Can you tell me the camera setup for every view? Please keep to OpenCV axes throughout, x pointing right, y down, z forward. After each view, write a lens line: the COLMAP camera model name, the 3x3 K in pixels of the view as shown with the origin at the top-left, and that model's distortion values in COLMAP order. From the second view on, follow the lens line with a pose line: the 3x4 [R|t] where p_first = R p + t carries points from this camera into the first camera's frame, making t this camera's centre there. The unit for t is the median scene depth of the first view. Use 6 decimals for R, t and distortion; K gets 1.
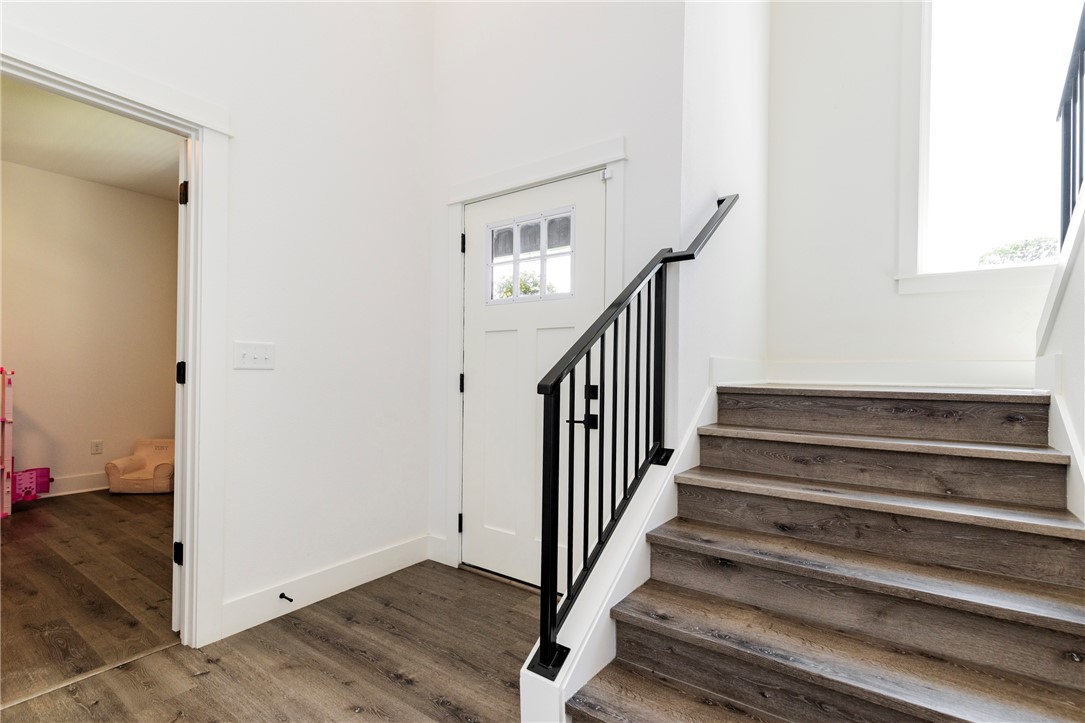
lens RADIAL K [[512.3, 0, 547.9], [0, 512.3, 370.1], [0, 0, 1]] dist [0.004481, 0.000435]
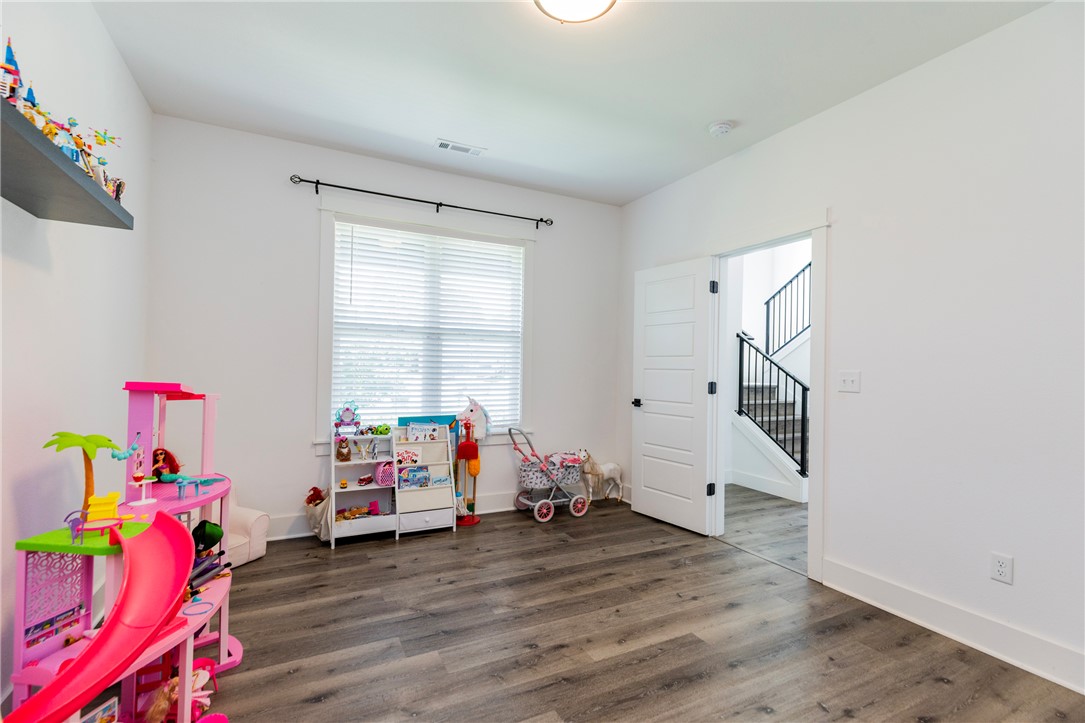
lens RADIAL K [[495.9, 0, 550.5], [0, 495.9, 363.2], [0, 0, 1]] dist [0.005062, 0.000304]
pose [[0.463299, 0.005845, 0.886183, -2.109612], [-0.012611, 0.999920, -0.000002, -0.063133], [-0.886112, -0.011175, 0.463336, 0.588588]]
